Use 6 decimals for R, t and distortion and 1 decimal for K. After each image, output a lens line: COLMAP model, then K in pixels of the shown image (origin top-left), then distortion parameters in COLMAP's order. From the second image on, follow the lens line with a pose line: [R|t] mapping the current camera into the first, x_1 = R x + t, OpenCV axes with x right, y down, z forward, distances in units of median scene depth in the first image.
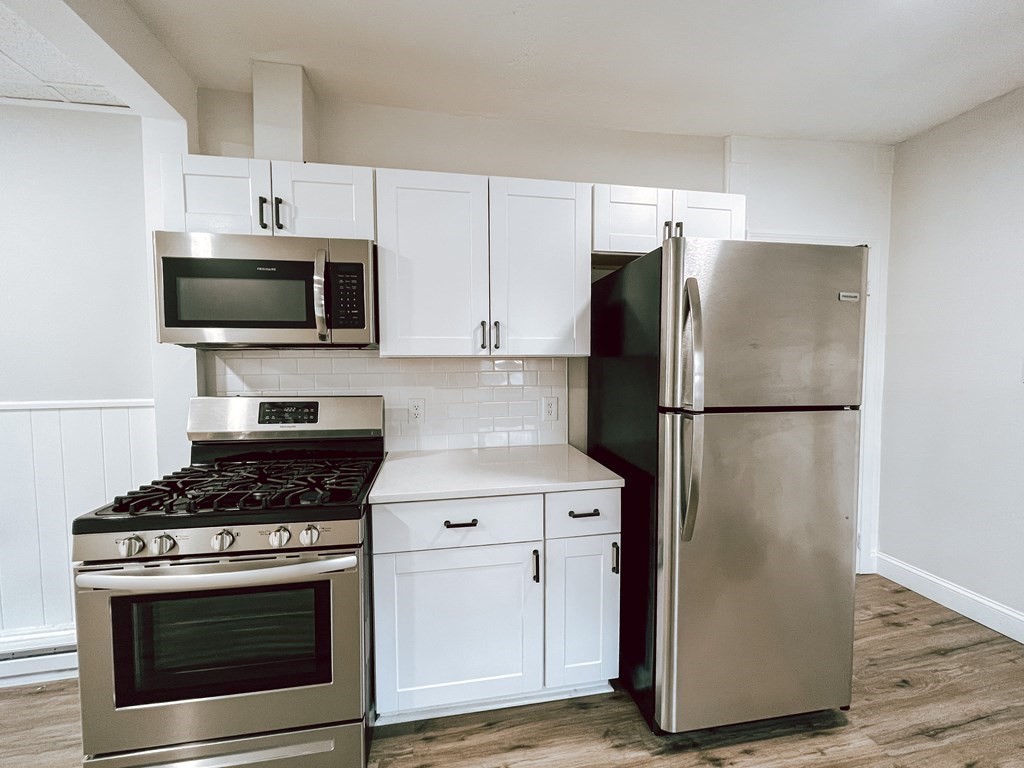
lens RADIAL K [[417.5, 0, 511.1], [0, 417.5, 382.3], [0, 0, 1]] dist [0.000582, -0.000191]
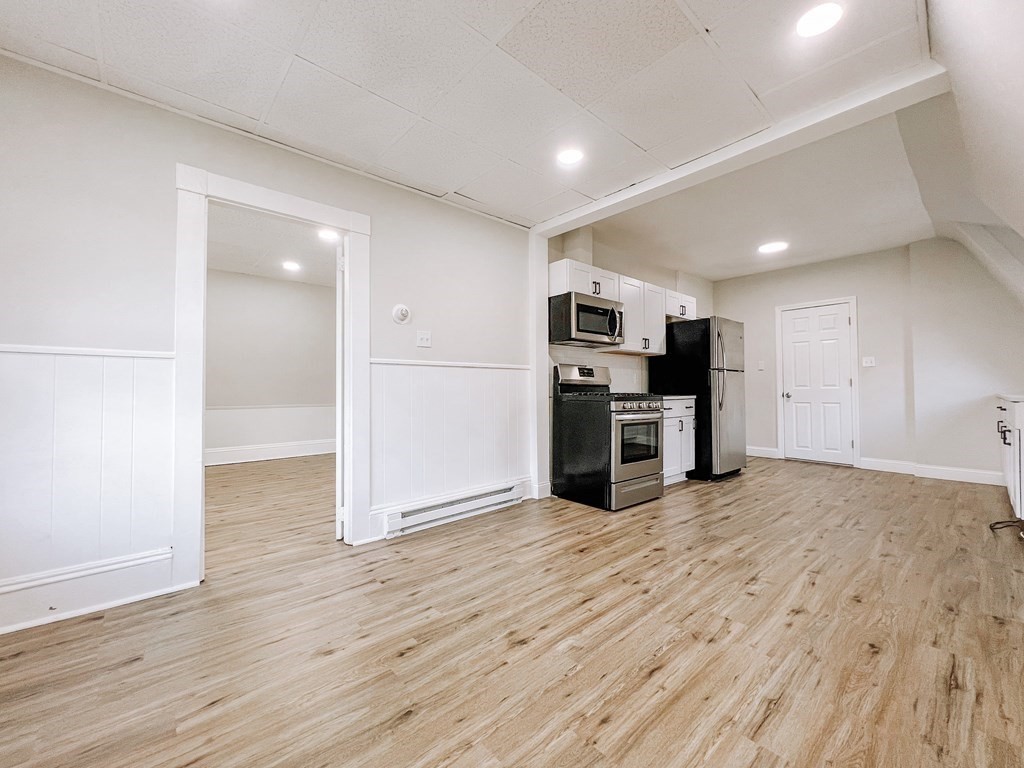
lens RADIAL K [[417.5, 0, 514.7], [0, 417.5, 380.8], [0, 0, 1]] dist [0.000582, -0.000191]
pose [[0.853104, 0.011385, 0.521617, -2.236951], [0.027117, 0.997443, -0.066120, 0.280834], [-0.521036, 0.070552, 0.850614, -0.783406]]
